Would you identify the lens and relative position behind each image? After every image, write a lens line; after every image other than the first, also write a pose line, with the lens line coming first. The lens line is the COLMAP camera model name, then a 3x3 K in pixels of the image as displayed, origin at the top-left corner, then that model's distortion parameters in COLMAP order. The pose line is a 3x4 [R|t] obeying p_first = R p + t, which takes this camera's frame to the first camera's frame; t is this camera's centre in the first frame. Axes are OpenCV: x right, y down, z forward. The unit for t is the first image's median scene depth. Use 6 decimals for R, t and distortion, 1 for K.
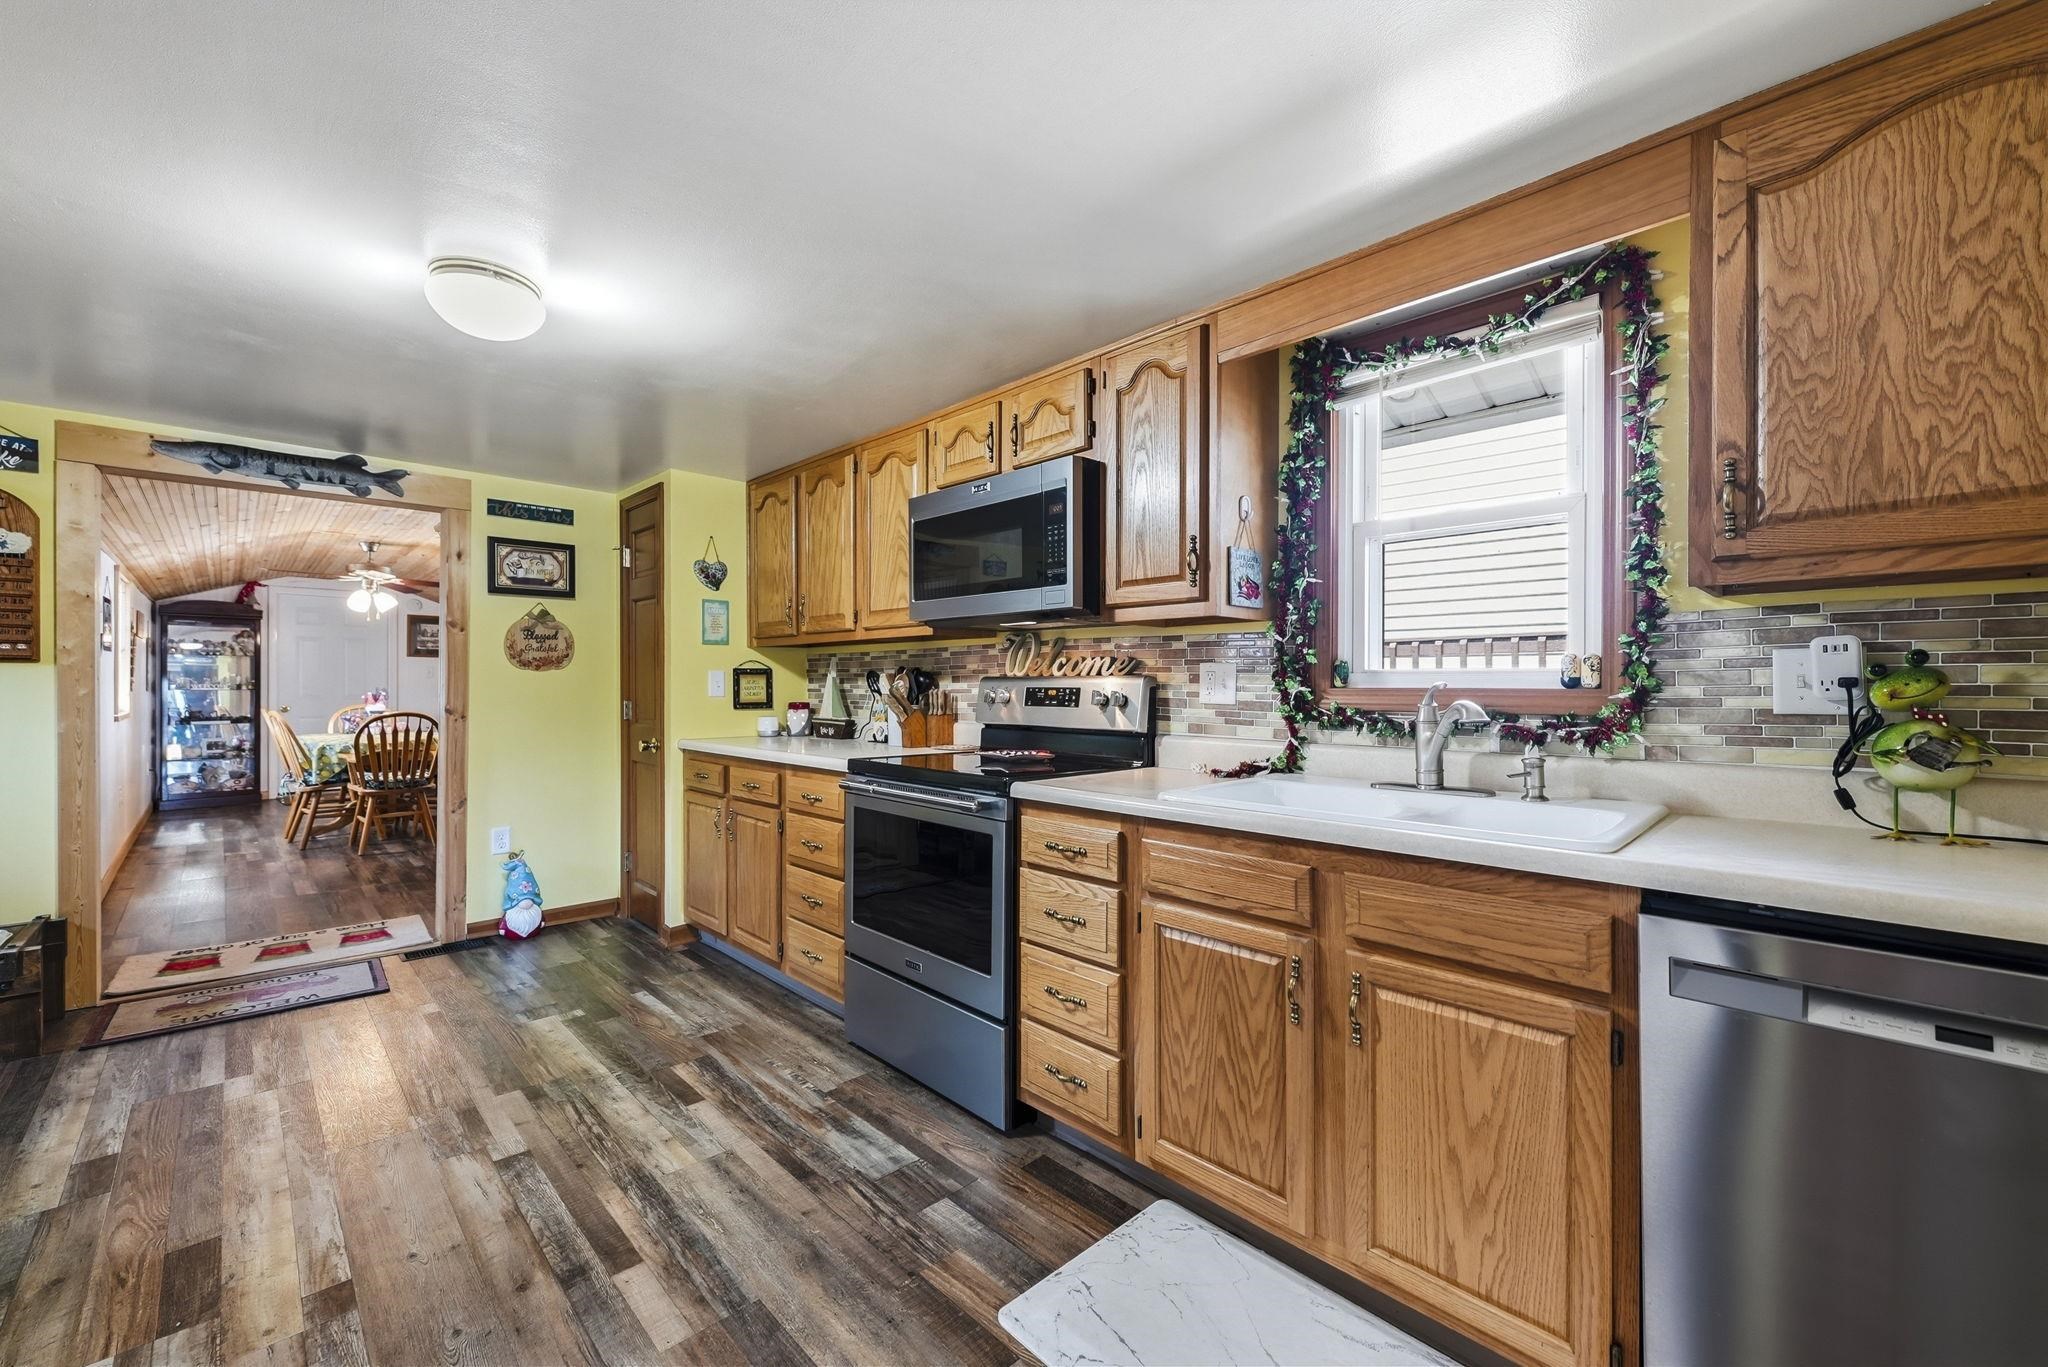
lens RADIAL K [[817.0, 0, 1026.5], [0, 817.0, 688.2], [0, 0, 1]] dist [-0.000812, 0.000152]
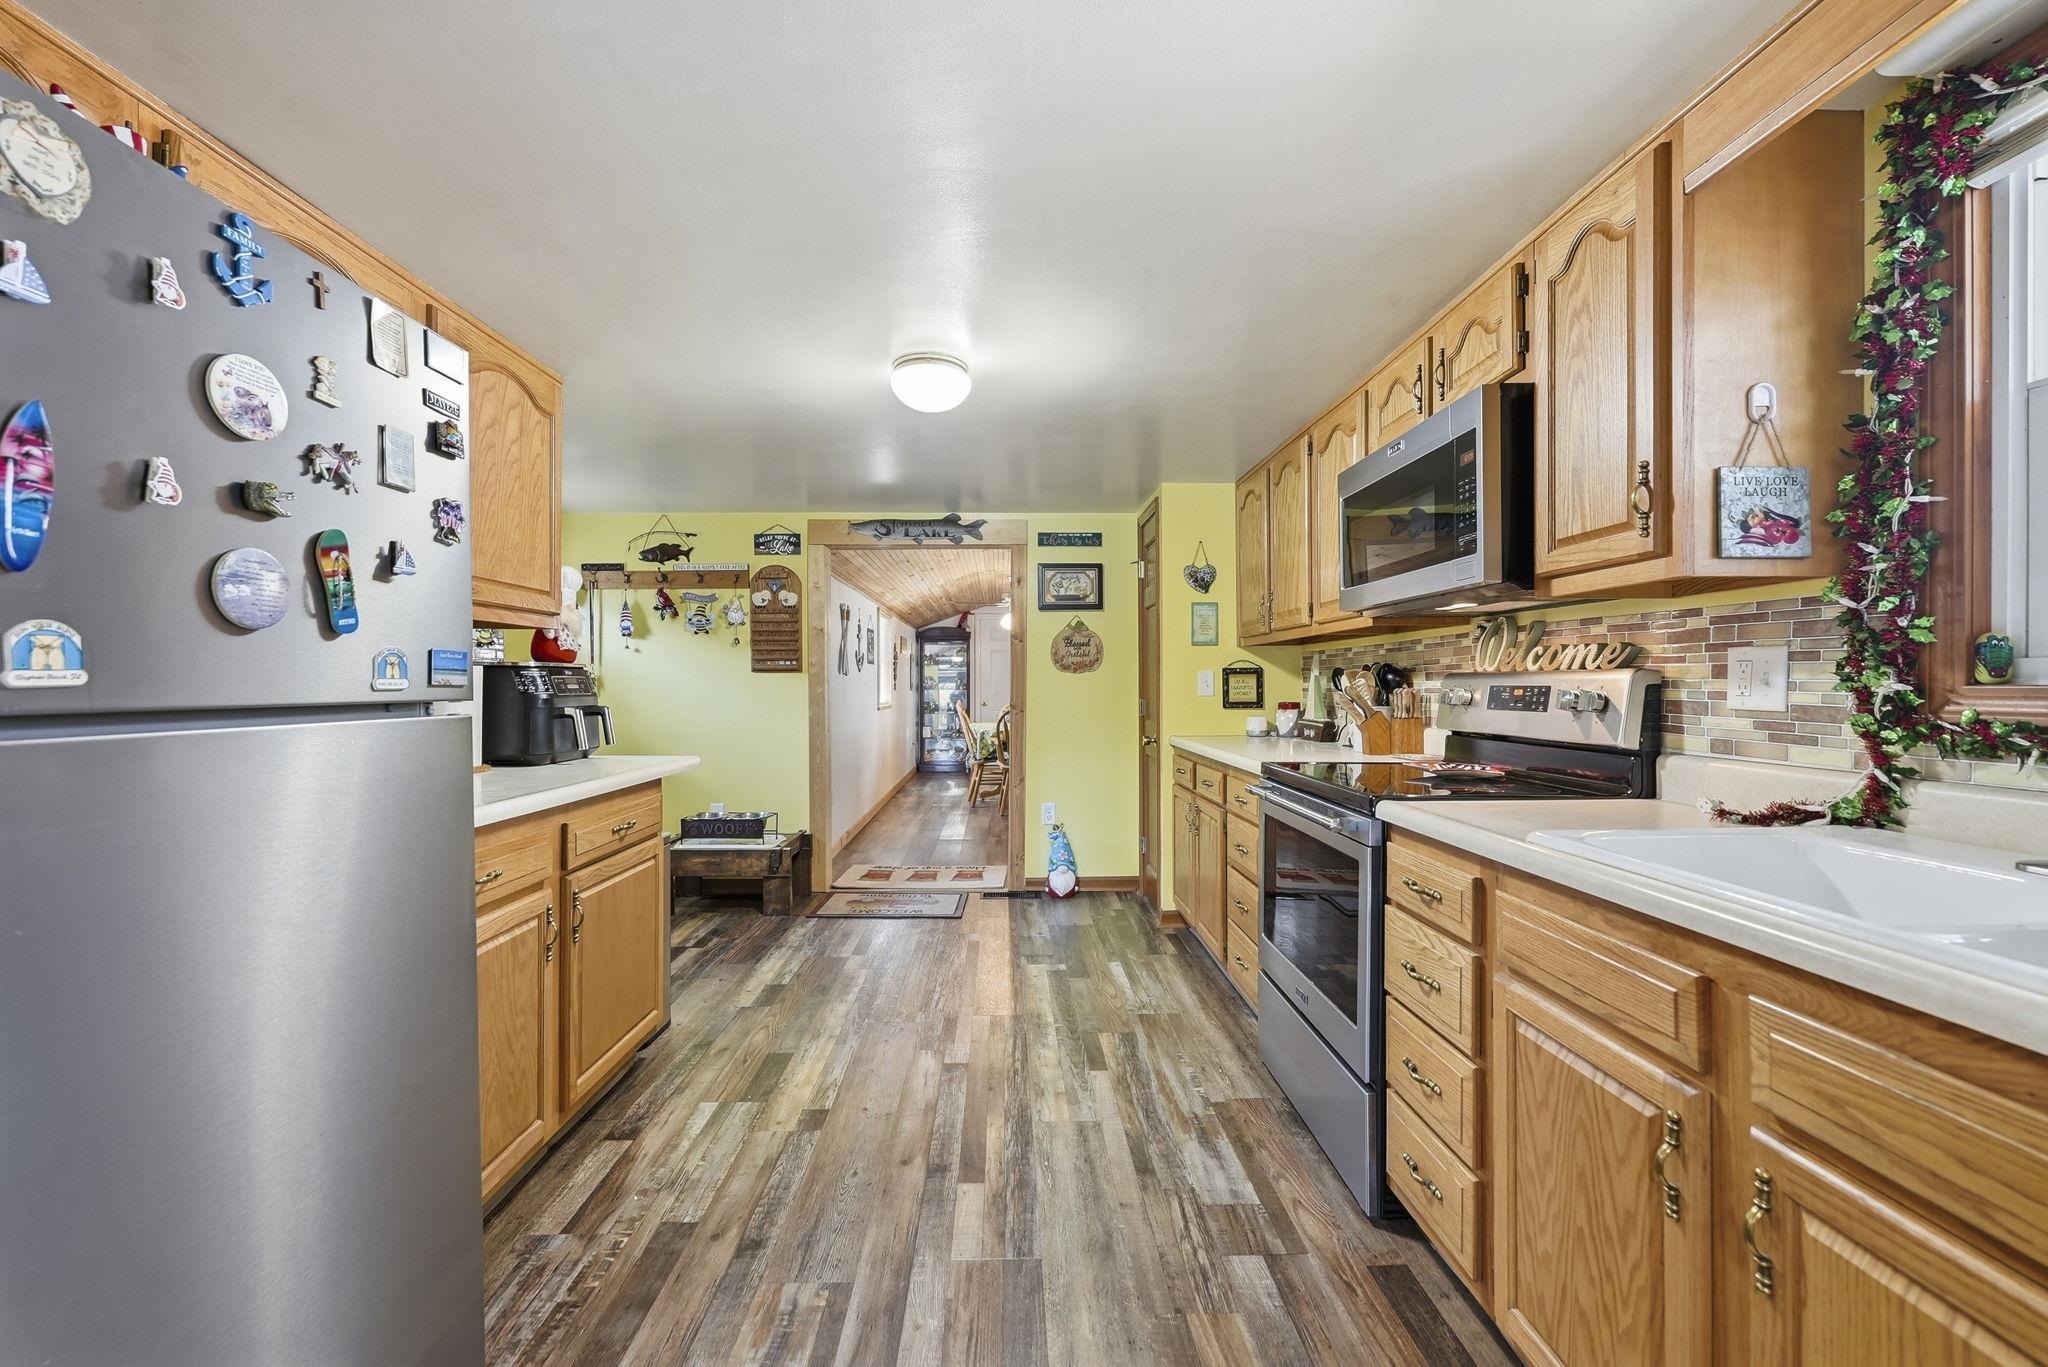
lens RADIAL K [[823.0, 0, 1025.1], [0, 823.0, 690.7], [0, 0, 1]] dist [-0.000959, 0.000051]
pose [[0.735273, 0.000651, -0.677771, 0.249383], [0.001688, 0.999995, 0.002791, 0.000962], [0.677769, -0.003197, 0.735268, 0.126328]]
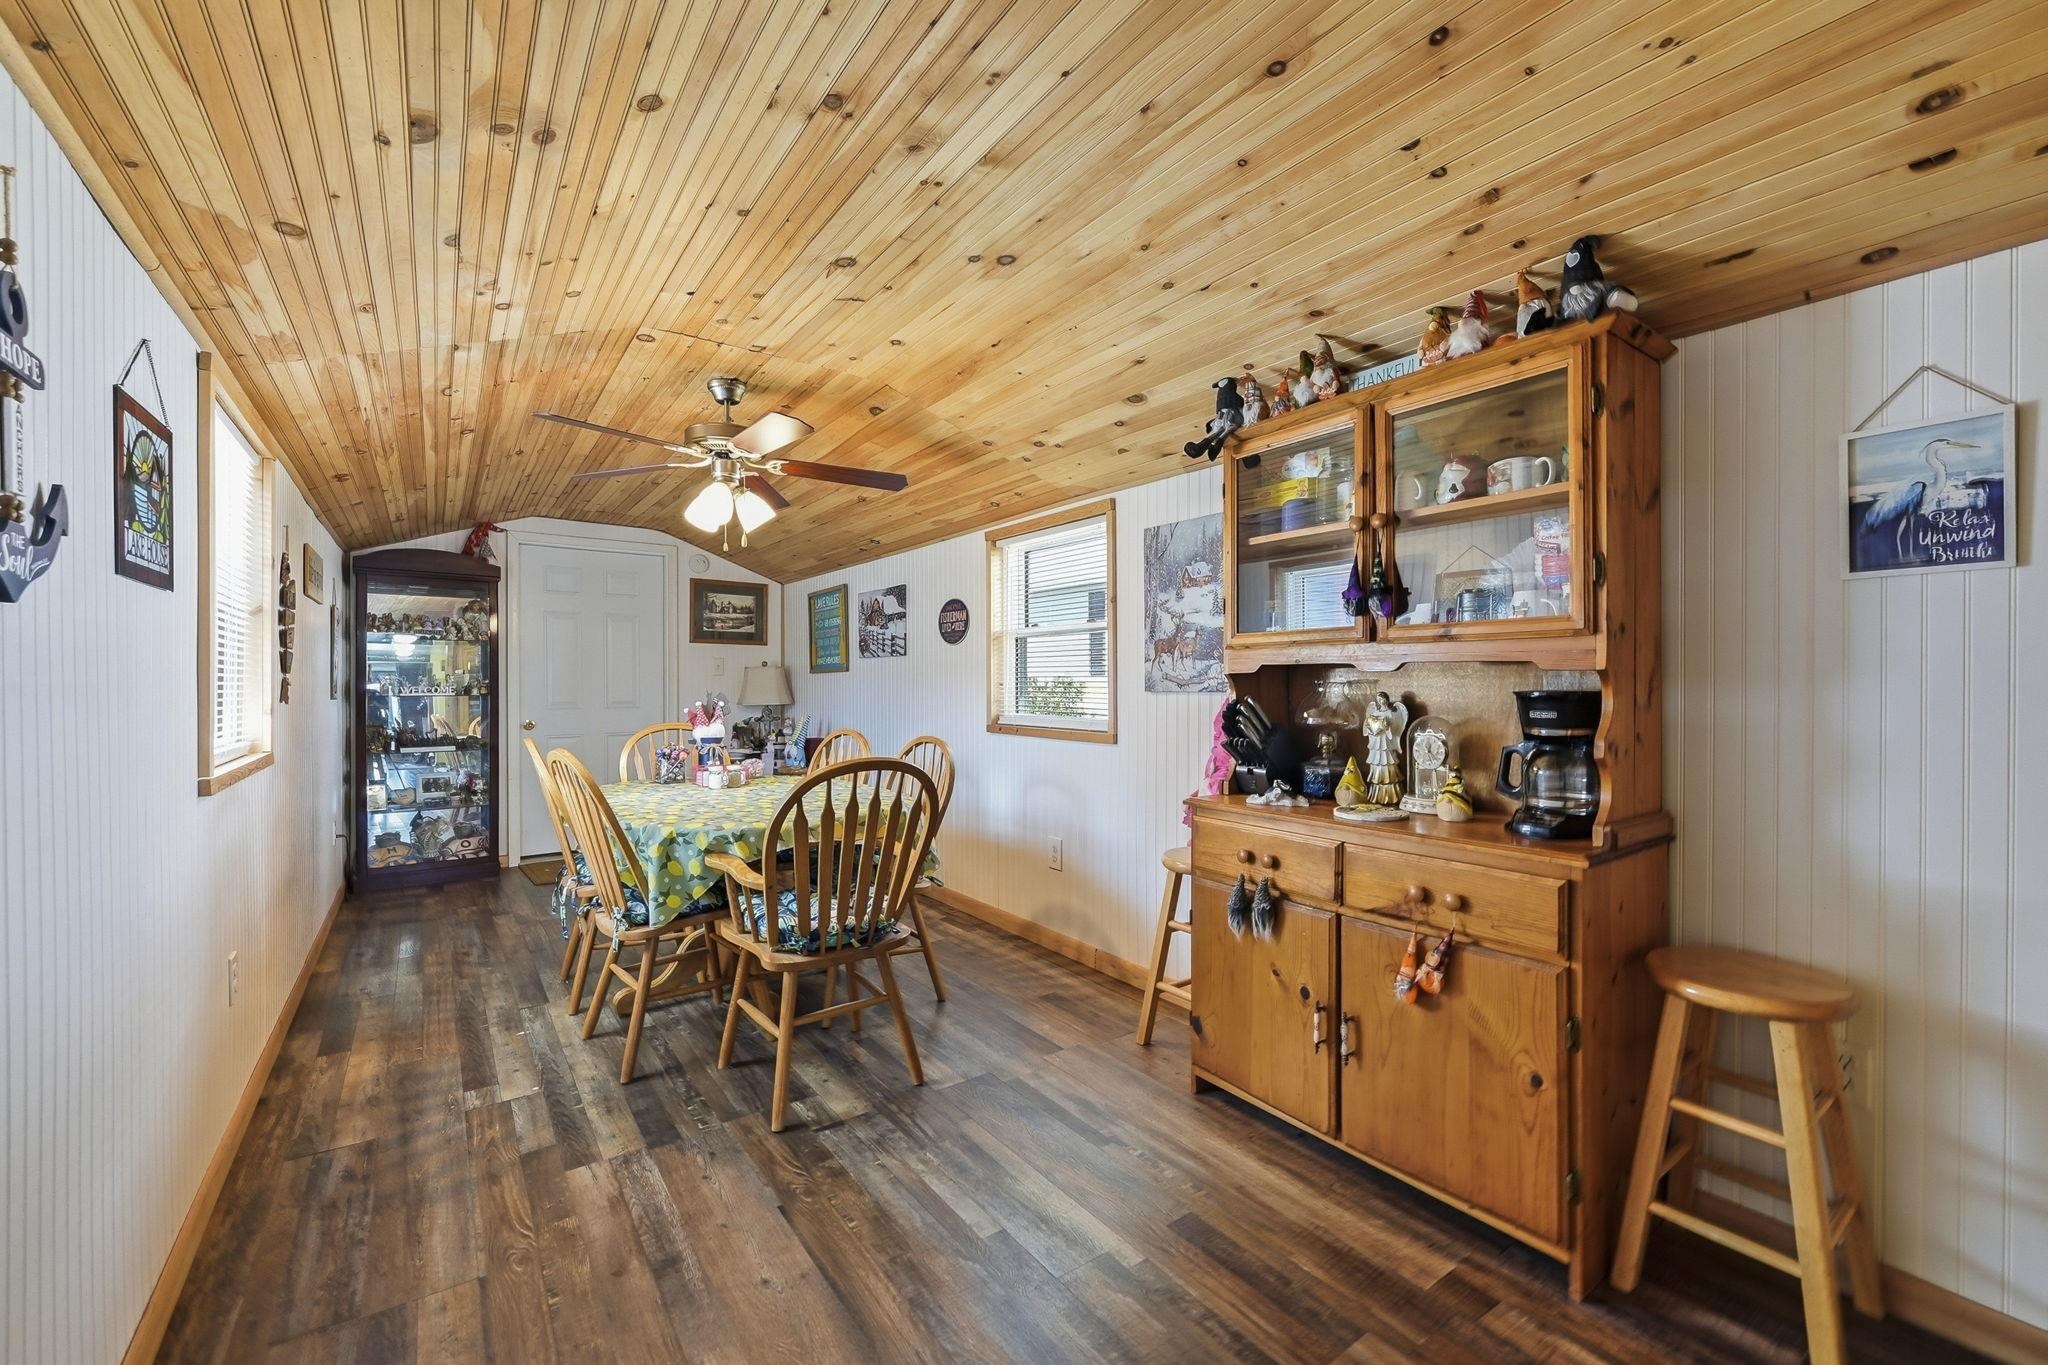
lens RADIAL K [[837.8, 0, 1024.0], [0, 837.8, 682.5], [0, 0, 1]] dist [-0.000466, 0.000037]
pose [[0.986657, -0.006580, -0.162678, -1.455938], [0.005950, 0.999973, -0.004358, -0.008759], [0.162702, 0.003332, 0.986670, 1.445082]]
